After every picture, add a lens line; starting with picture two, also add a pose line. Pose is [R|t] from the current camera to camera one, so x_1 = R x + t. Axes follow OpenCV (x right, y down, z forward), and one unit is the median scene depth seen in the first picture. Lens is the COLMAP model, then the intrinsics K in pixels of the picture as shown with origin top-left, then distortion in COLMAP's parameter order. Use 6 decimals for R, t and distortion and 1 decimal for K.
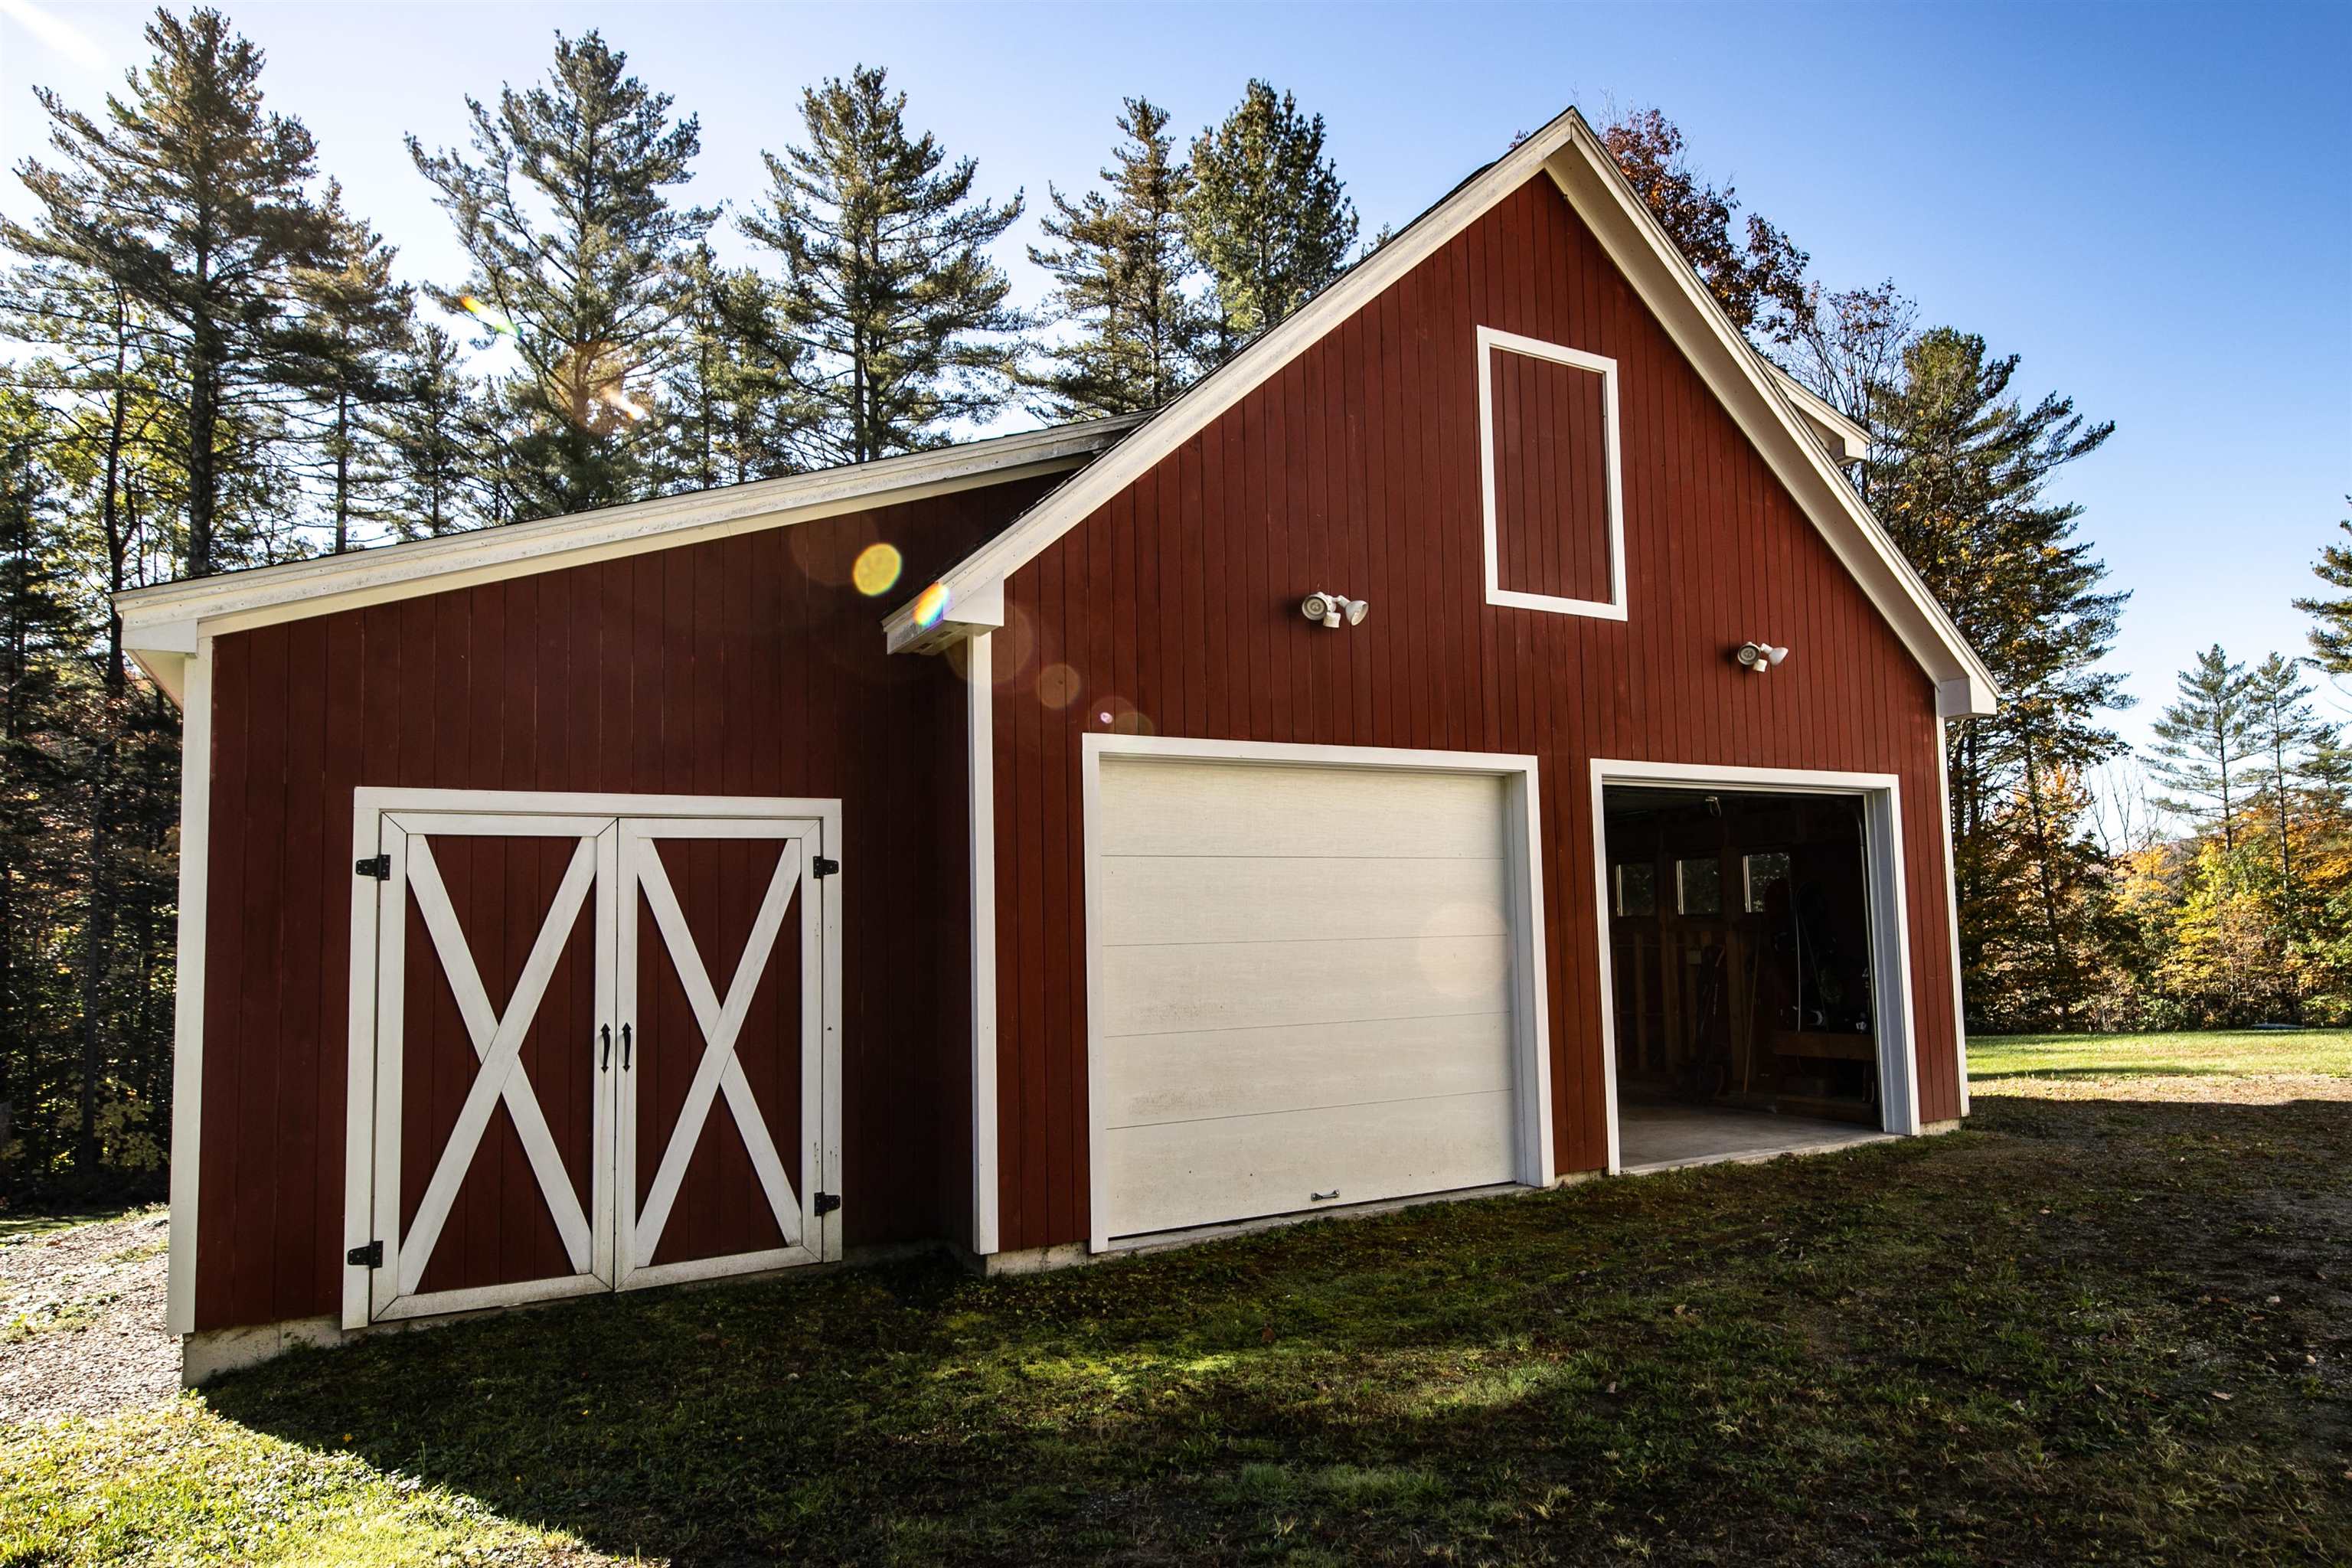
lens RADIAL K [[1368.0, 0, 1359.9], [0, 1368.0, 822.2], [0, 0, 1]] dist [0.014854, 0.000537]
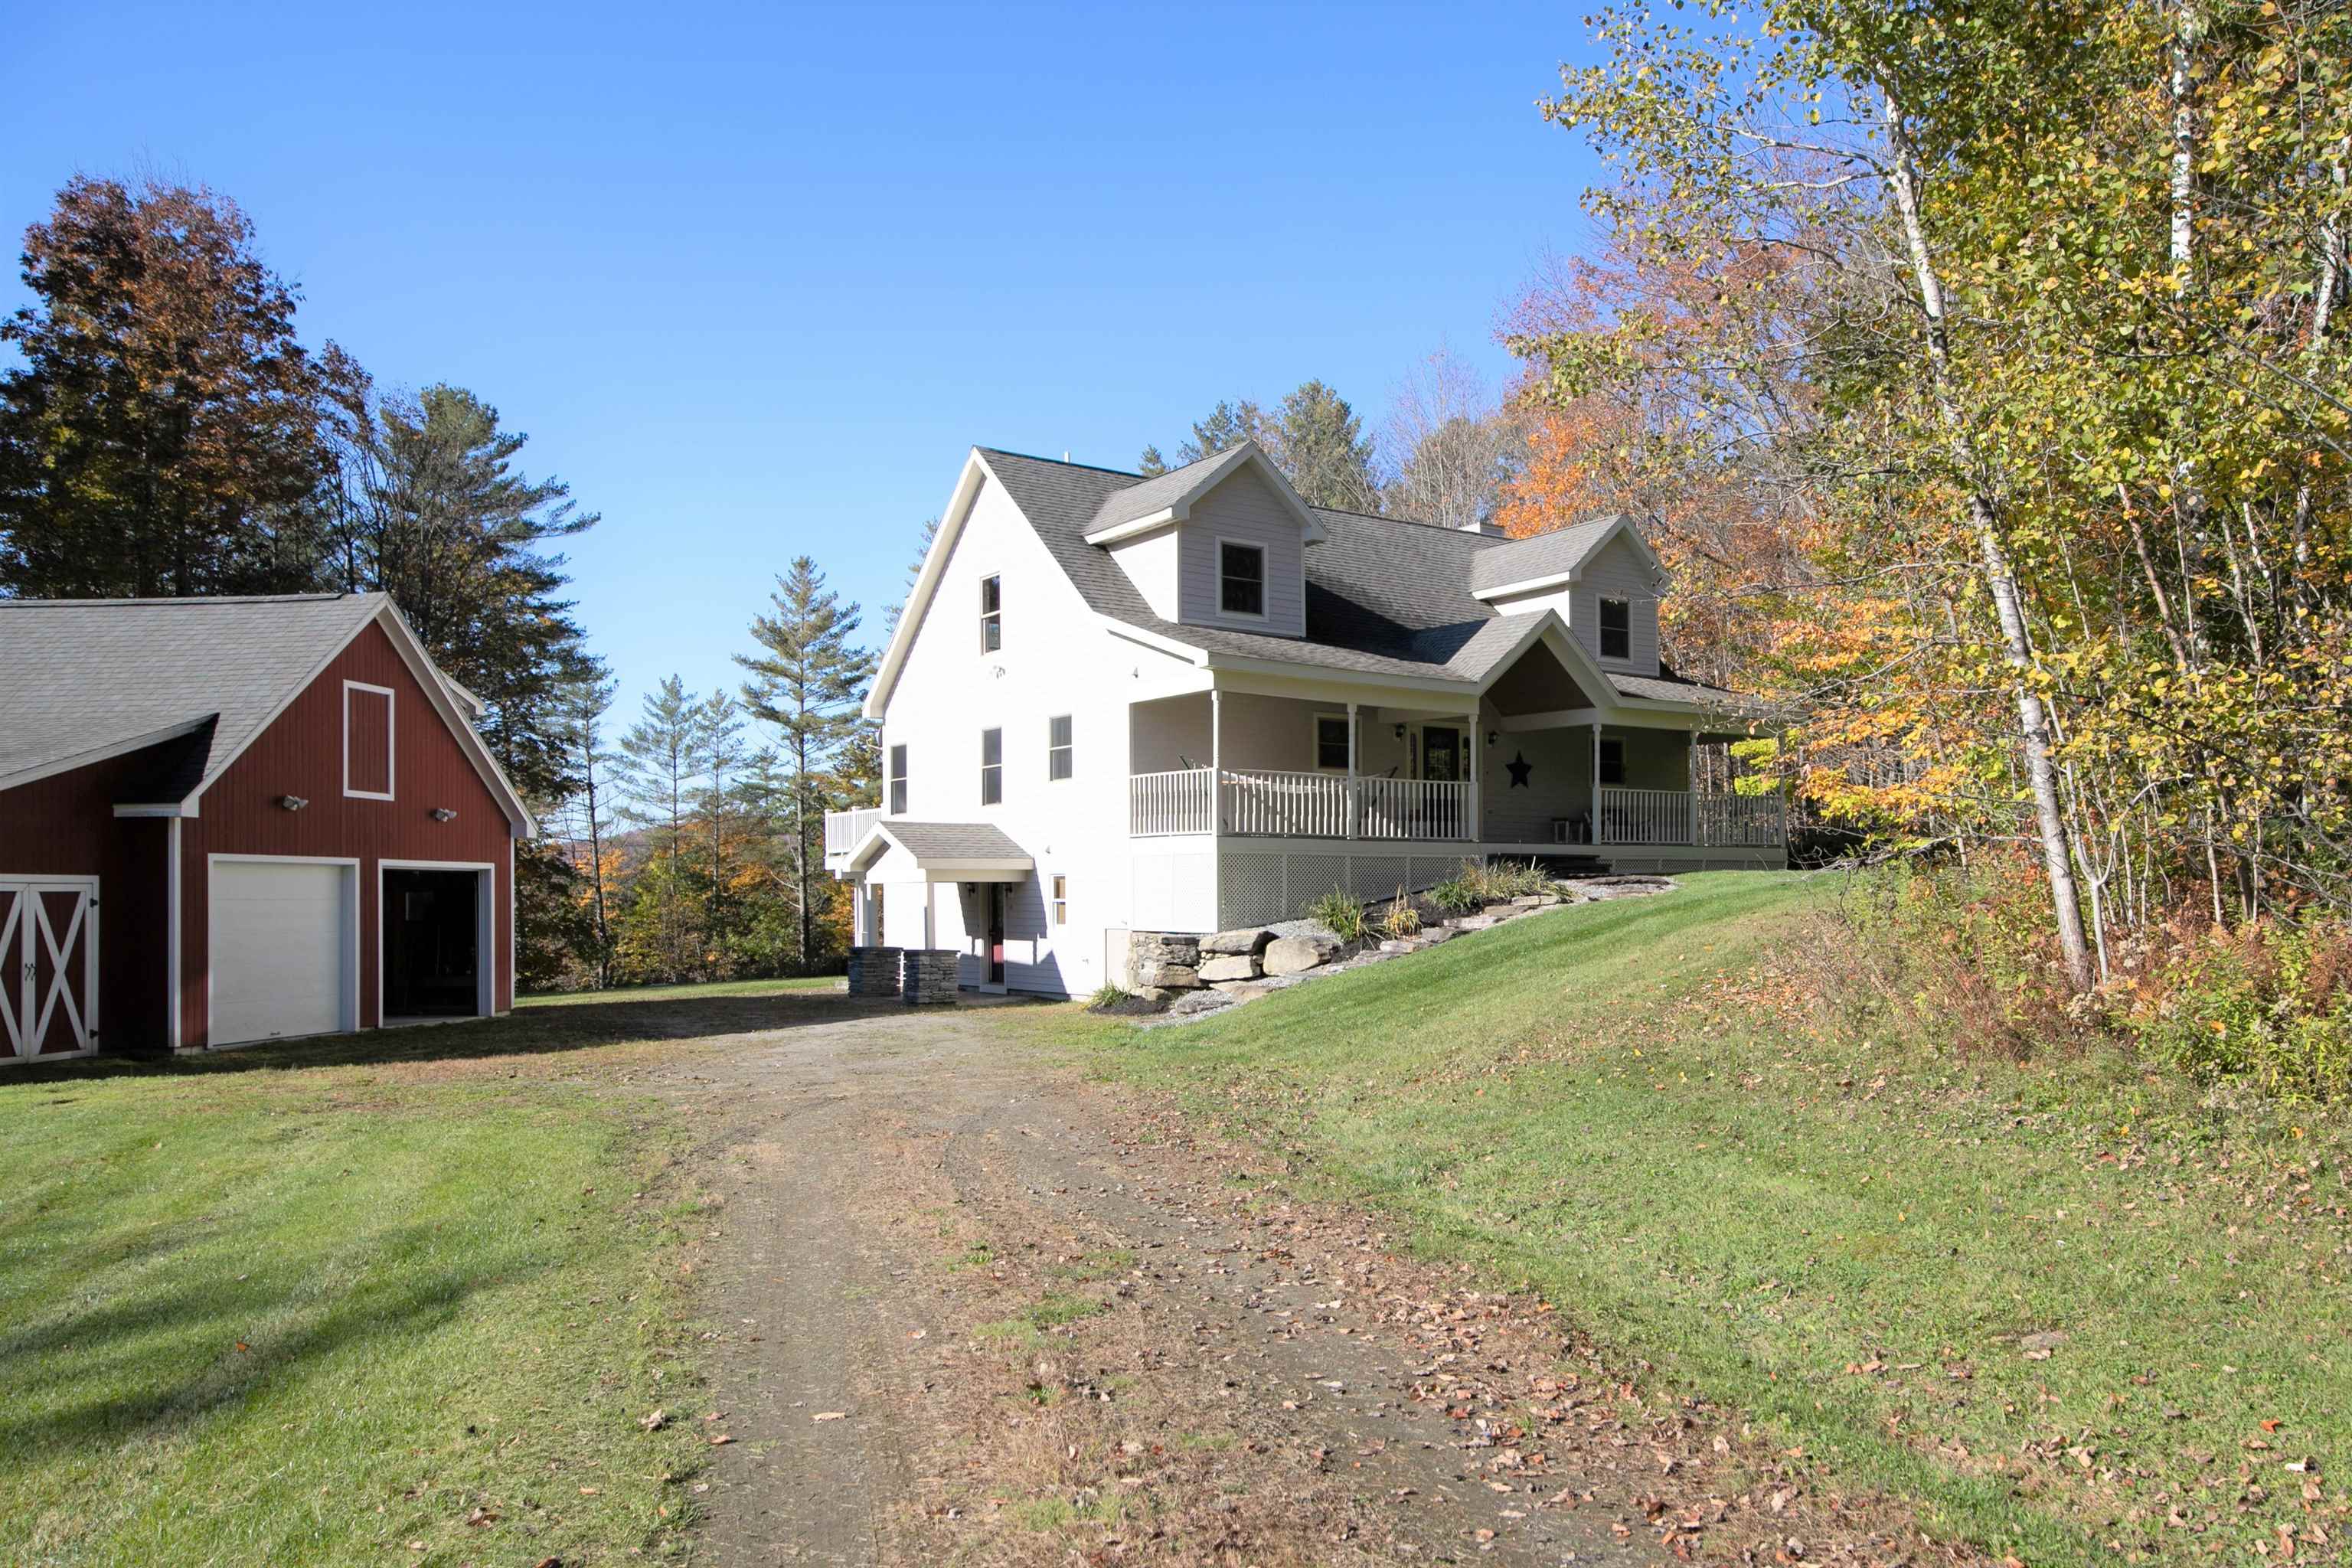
lens RADIAL K [[1457.5, 0, 1181.3], [0, 1457.5, 890.2], [0, 0, 1]] dist [0.026889, -0.001222]
pose [[0.626040, 0.030660, 0.779188, -0.935321], [-0.073727, 0.997078, 0.020002, -0.143275], [-0.776297, -0.069969, 0.626472, -1.680729]]
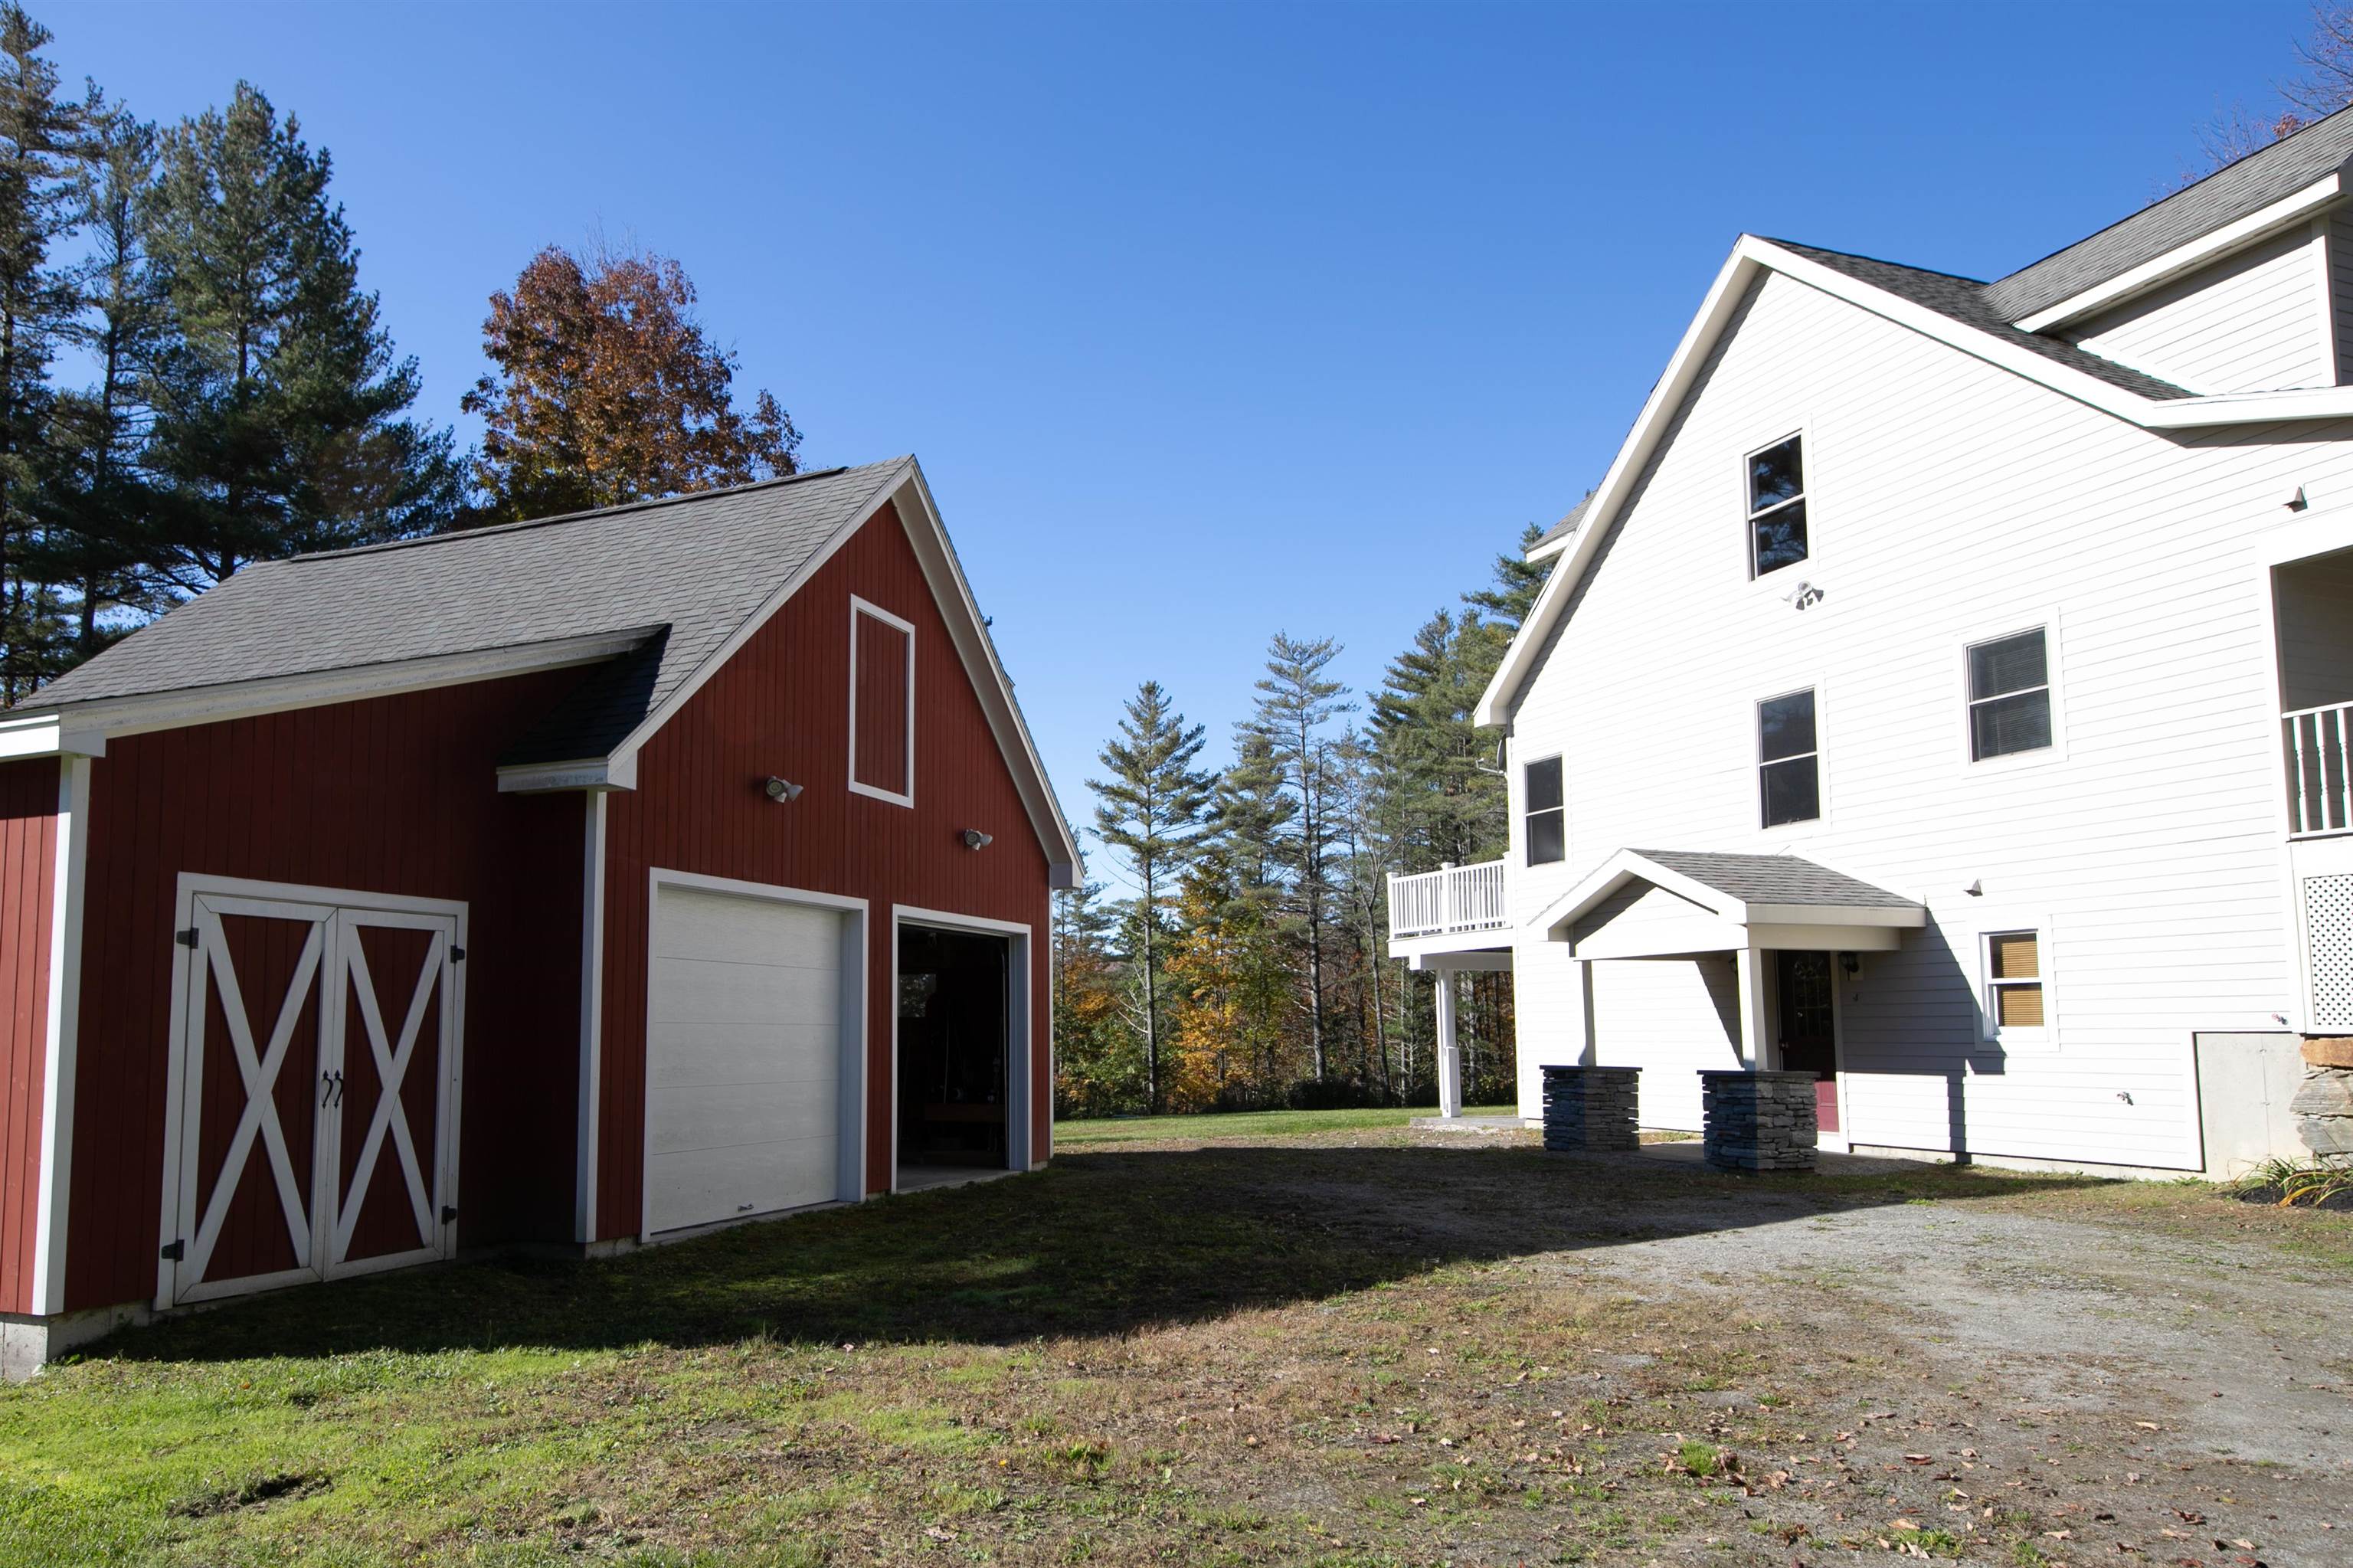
lens RADIAL K [[1426.5, 0, 1077.8], [0, 1426.5, 904.0], [0, 0, 1]] dist [0.002706, 0.001347]
pose [[0.817182, 0.075127, 0.571463, -0.507707], [-0.062584, 0.997172, -0.041597, 0.003683], [-0.572972, -0.001772, 0.819573, -0.321197]]
